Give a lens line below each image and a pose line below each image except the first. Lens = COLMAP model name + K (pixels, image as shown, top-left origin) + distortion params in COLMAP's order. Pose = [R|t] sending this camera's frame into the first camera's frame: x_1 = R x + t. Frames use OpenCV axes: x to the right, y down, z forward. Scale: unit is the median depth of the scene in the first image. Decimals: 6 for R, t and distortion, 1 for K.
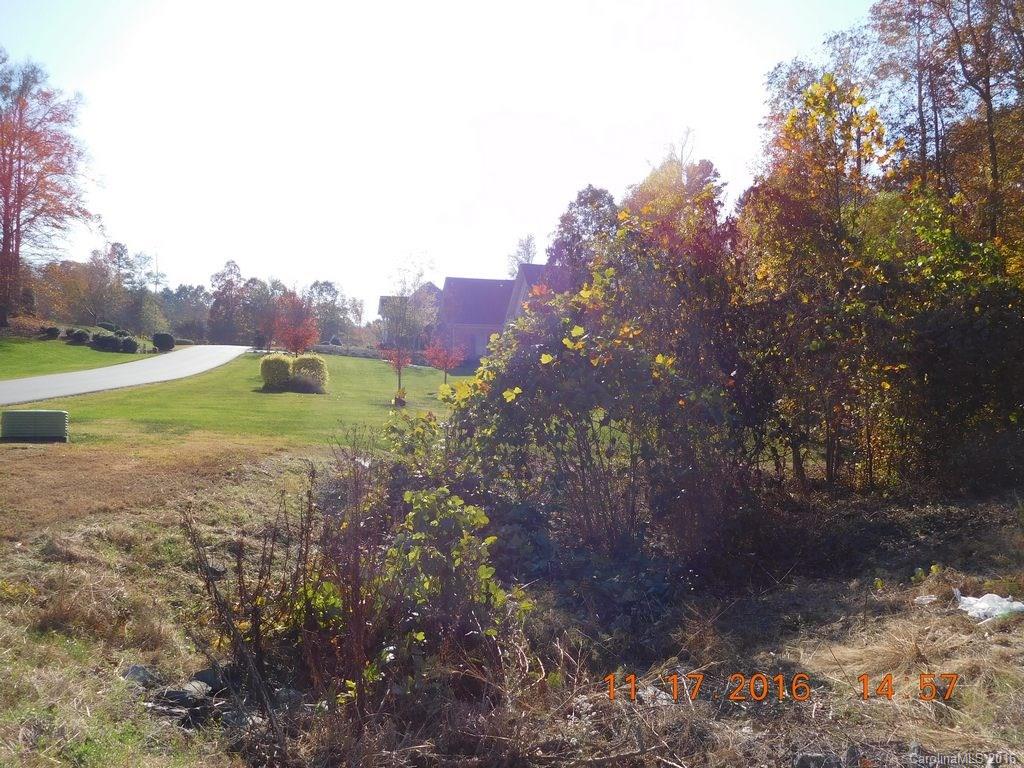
lens RADIAL K [[766.8, 0, 515.3], [0, 766.8, 387.0], [0, 0, 1]] dist [-0.017326, 0.004178]
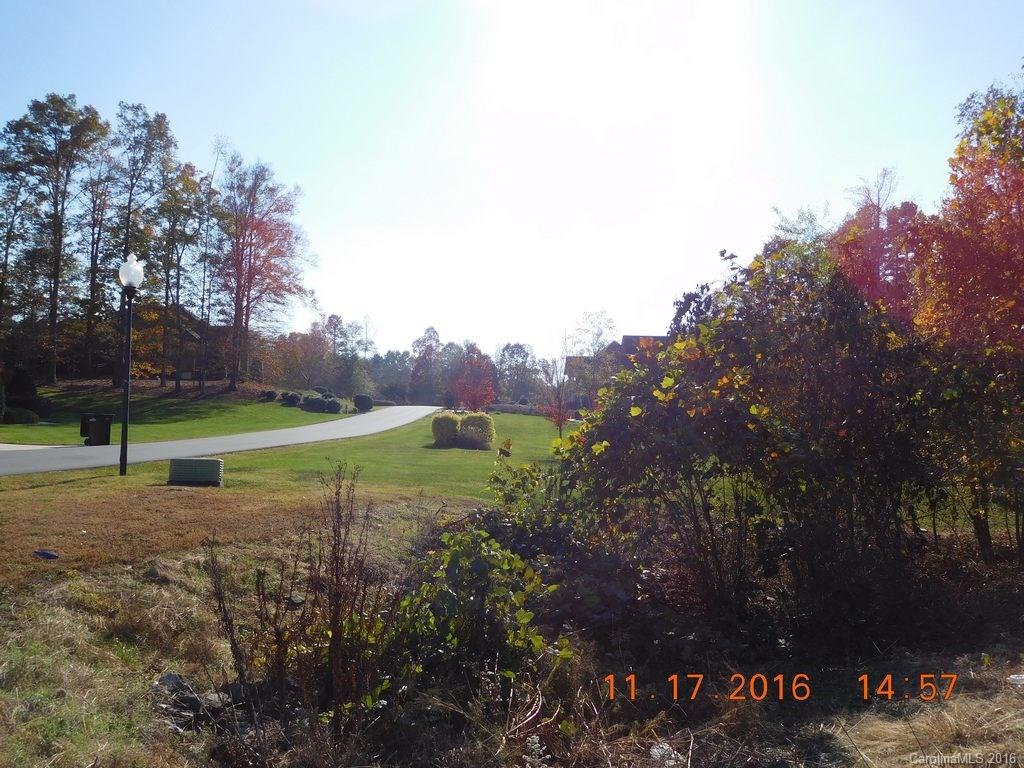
lens RADIAL K [[766.8, 0, 515.0], [0, 766.8, 386.6], [0, 0, 1]] dist [-0.017326, 0.004178]
pose [[0.967146, -0.016429, -0.253691, 0.092571], [-0.003517, 0.996950, -0.077969, 0.007416], [0.254199, 0.076300, 0.964138, -0.001861]]
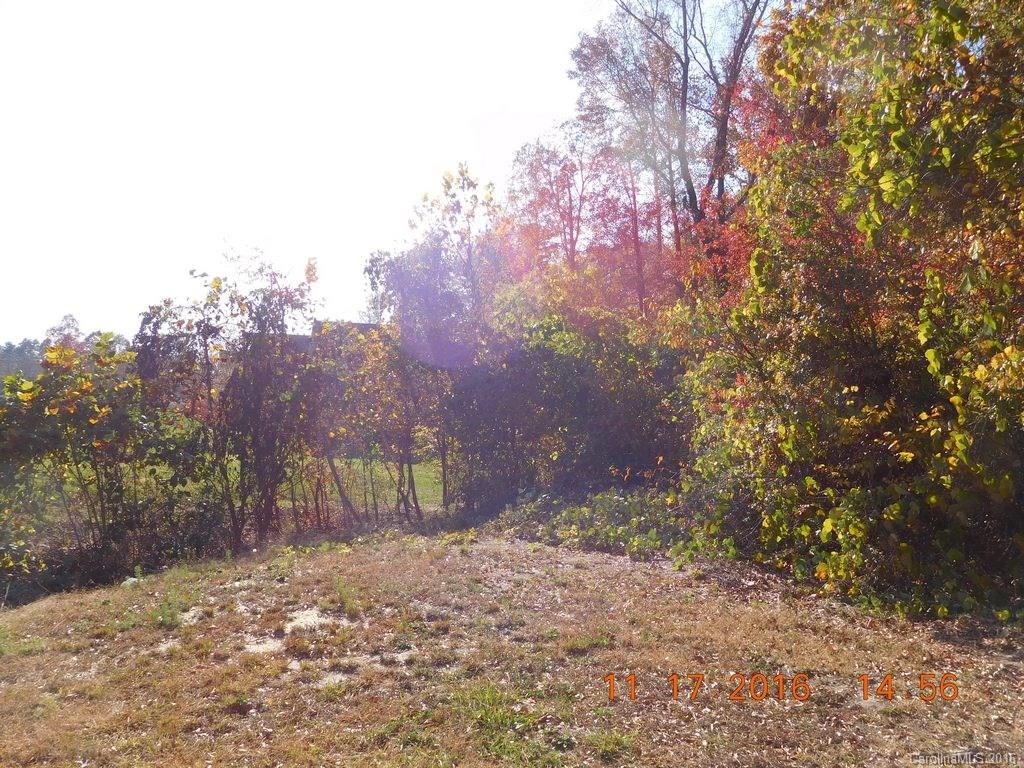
lens RADIAL K [[766.8, 0, 512.7], [0, 766.8, 384.4], [0, 0, 1]] dist [-0.017326, 0.004178]
pose [[0.992255, -0.005194, 0.124110, 0.458102], [0.014281, 0.997270, -0.072442, 0.016400], [-0.123395, 0.073653, 0.989621, -0.186217]]
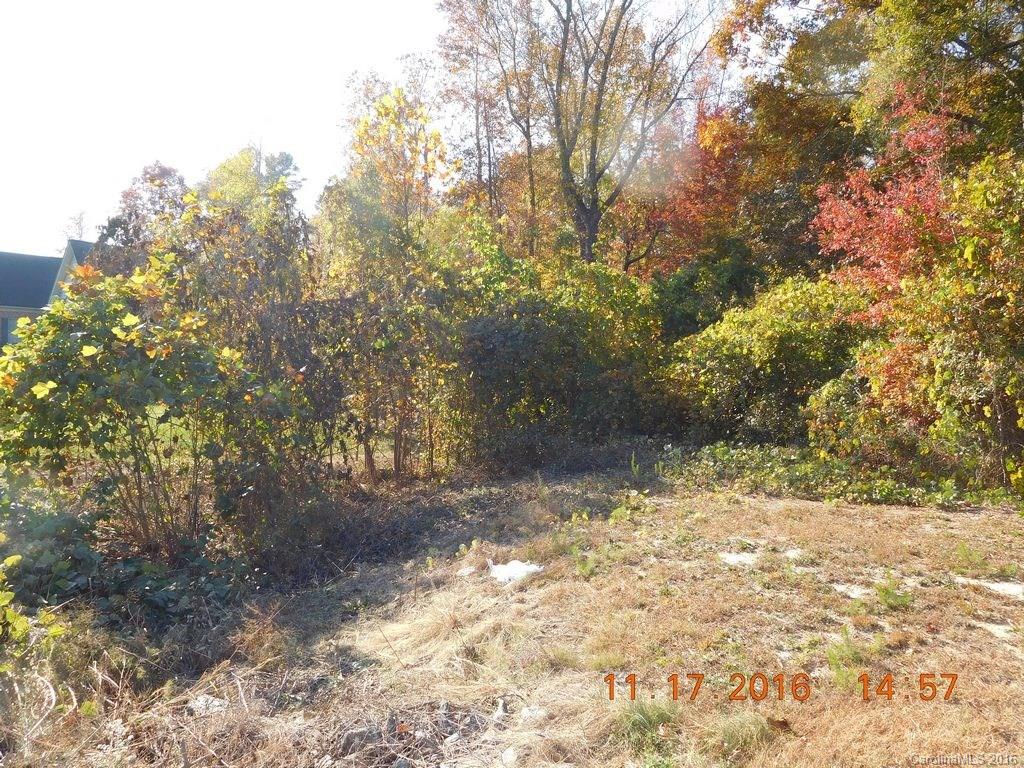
lens RADIAL K [[766.8, 0, 507.6], [0, 766.8, 387.8], [0, 0, 1]] dist [-0.017326, 0.004178]
pose [[0.864783, 0.002273, 0.502140, 0.009091], [-0.005923, 0.999966, 0.005675, 0.000026], [-0.502111, -0.007881, 0.864767, -0.003924]]
